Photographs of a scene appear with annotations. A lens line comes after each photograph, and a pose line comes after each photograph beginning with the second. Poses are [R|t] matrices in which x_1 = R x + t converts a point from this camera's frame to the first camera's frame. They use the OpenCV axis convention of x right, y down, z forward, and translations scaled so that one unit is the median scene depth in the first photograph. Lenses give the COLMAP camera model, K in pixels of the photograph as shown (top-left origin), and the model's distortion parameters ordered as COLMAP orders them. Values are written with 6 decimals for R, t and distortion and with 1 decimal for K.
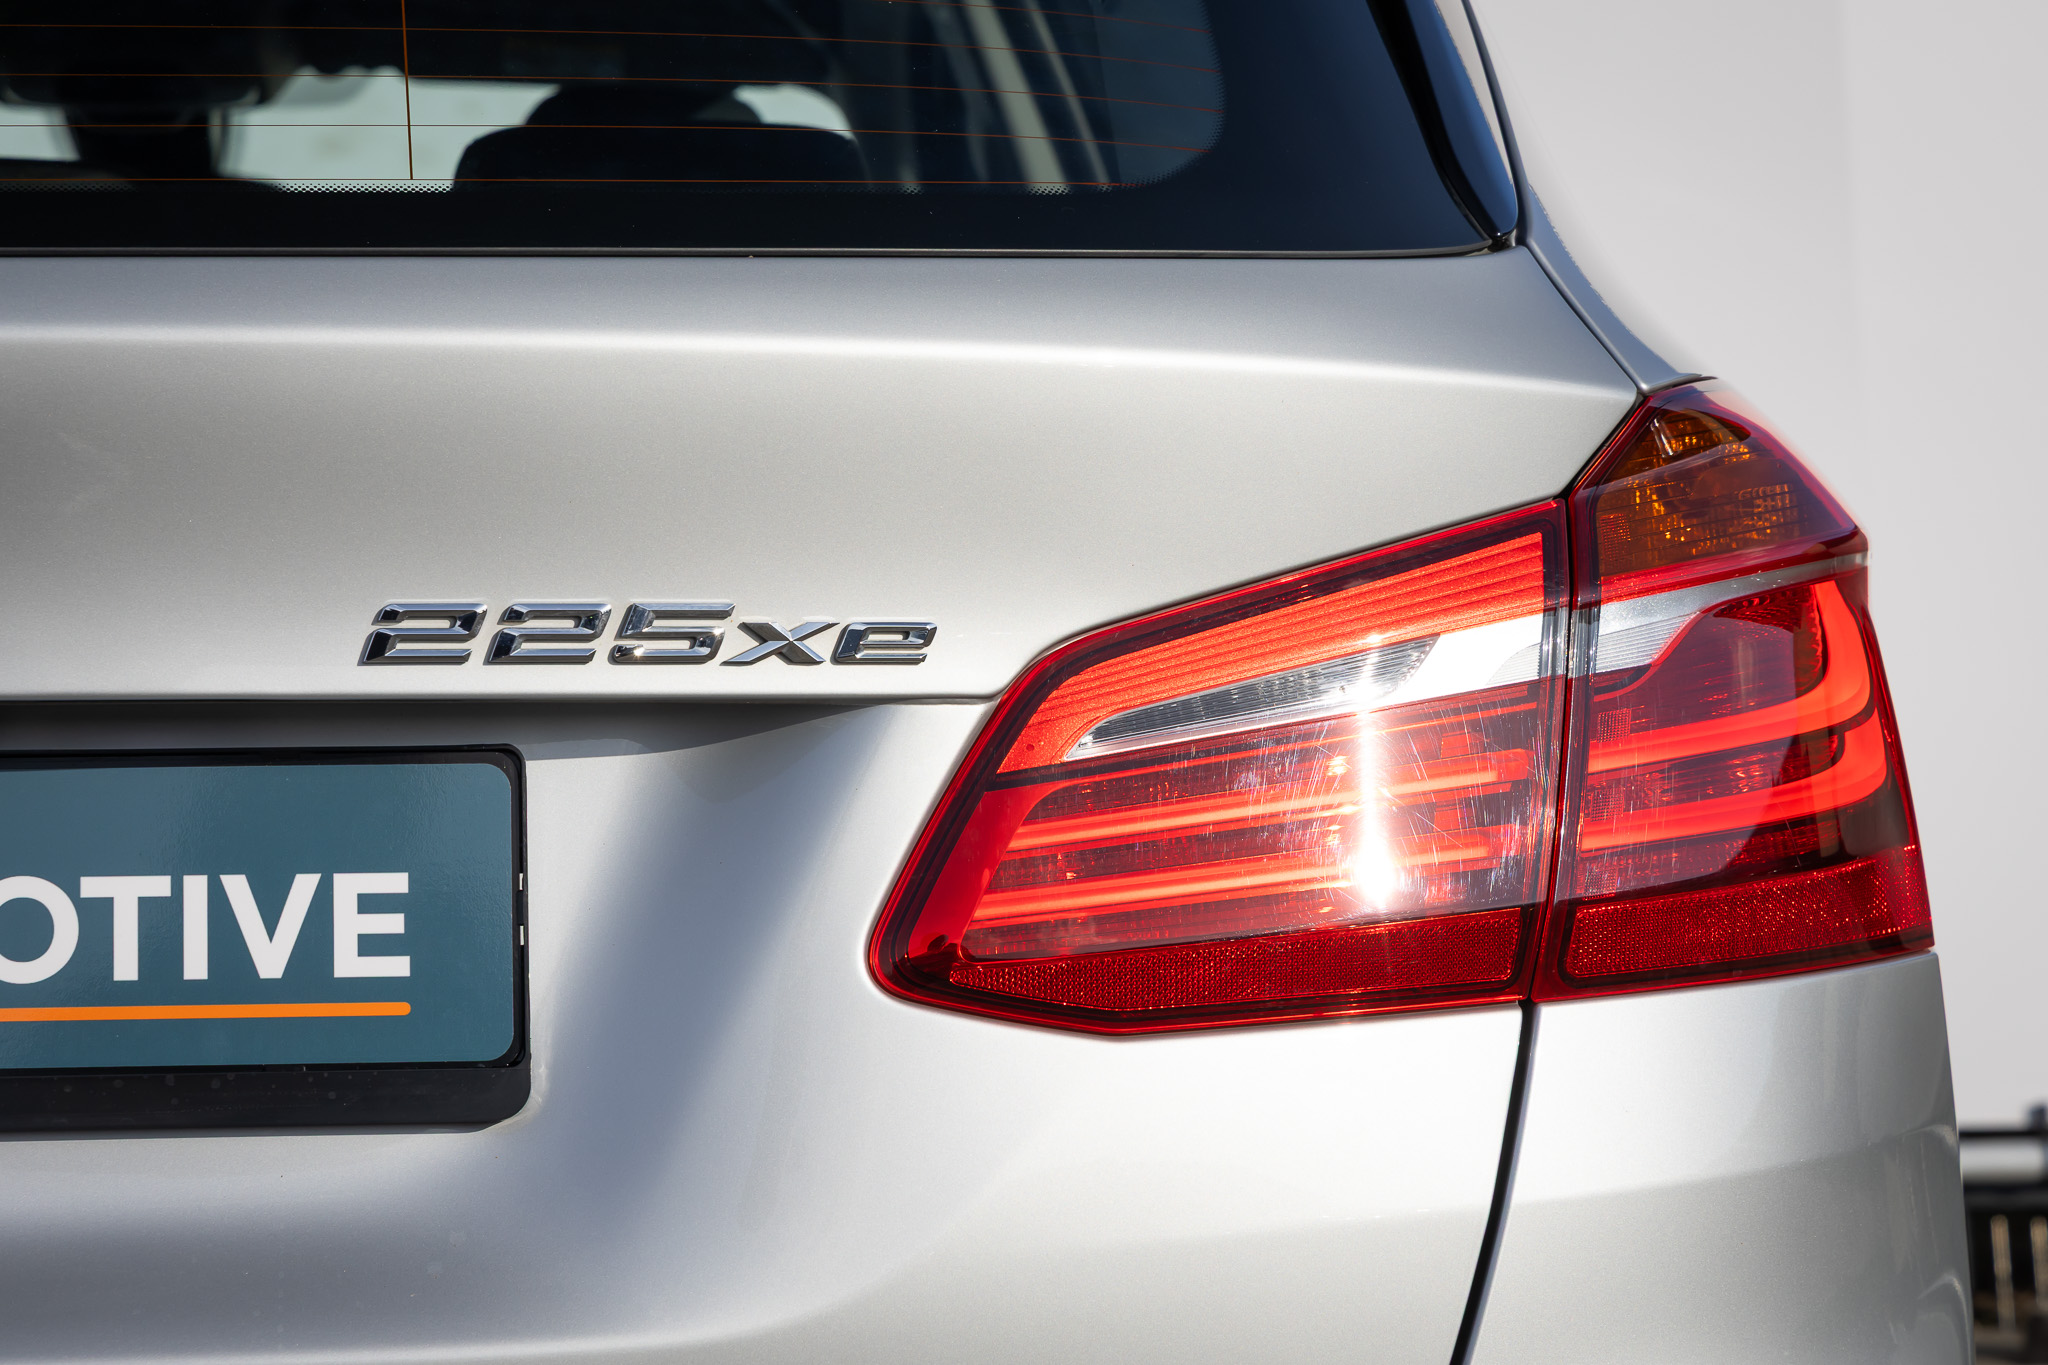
lens RADIAL K [[5425.9, 0, 1024.0], [0, 5425.9, 682.5], [0, 0, 1]] dist [0.002238, 0.058910]
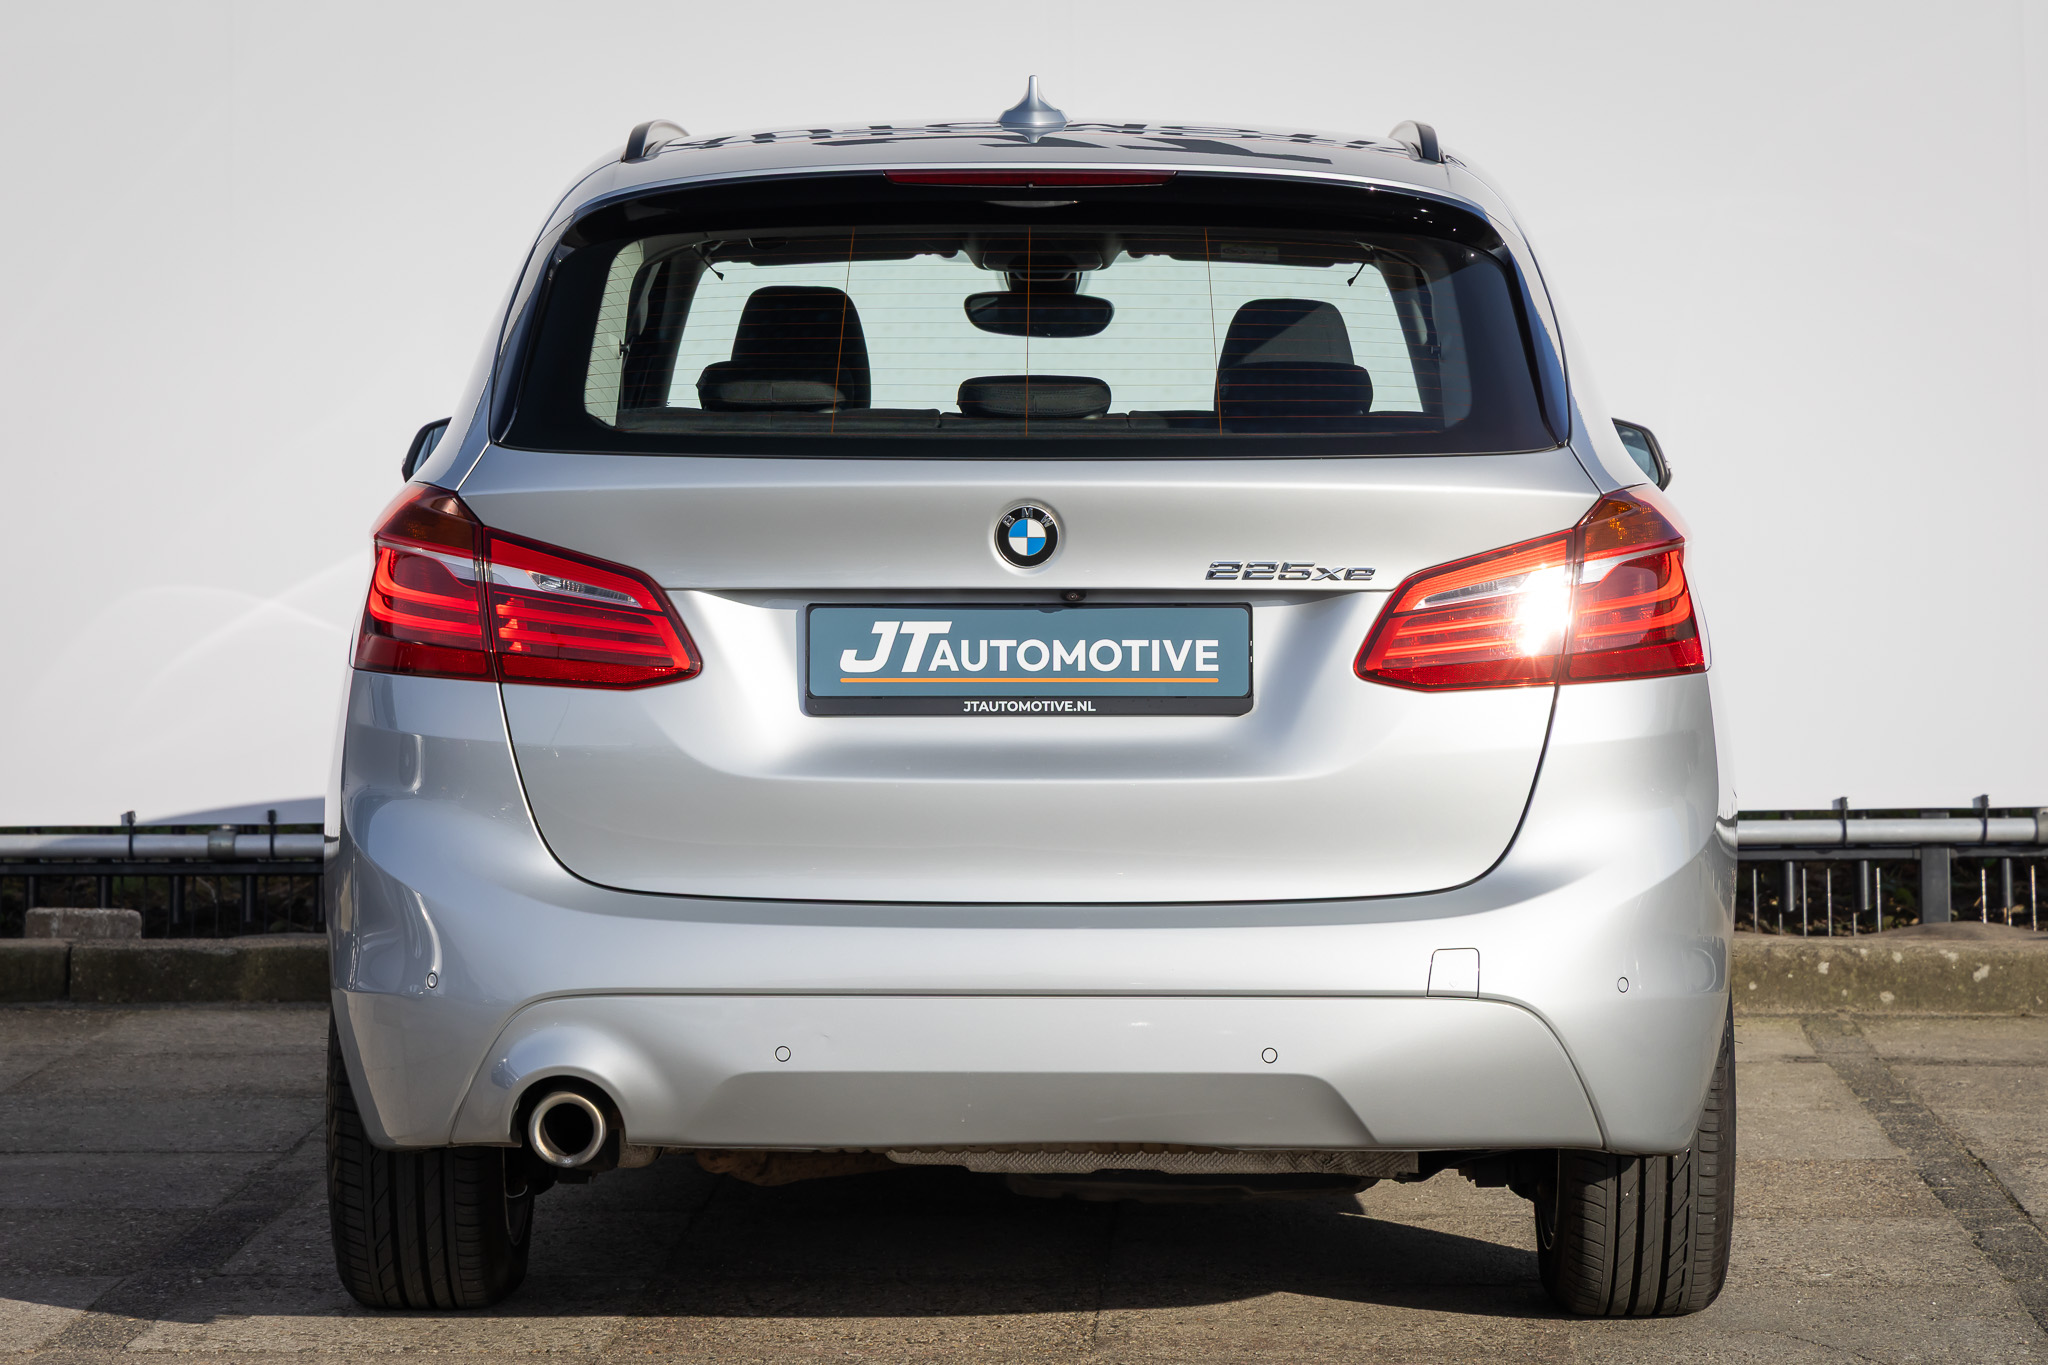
lens RADIAL K [[5354.2, 0, 1024.0], [0, 5354.2, 682.5], [0, 0, 1]] dist [0.026397, 0.008434]
pose [[0.993104, 0.013999, -0.116395, 0.154430], [-0.009239, 0.999103, 0.041334, -0.075057], [0.116869, -0.039973, 0.992343, -2.314904]]
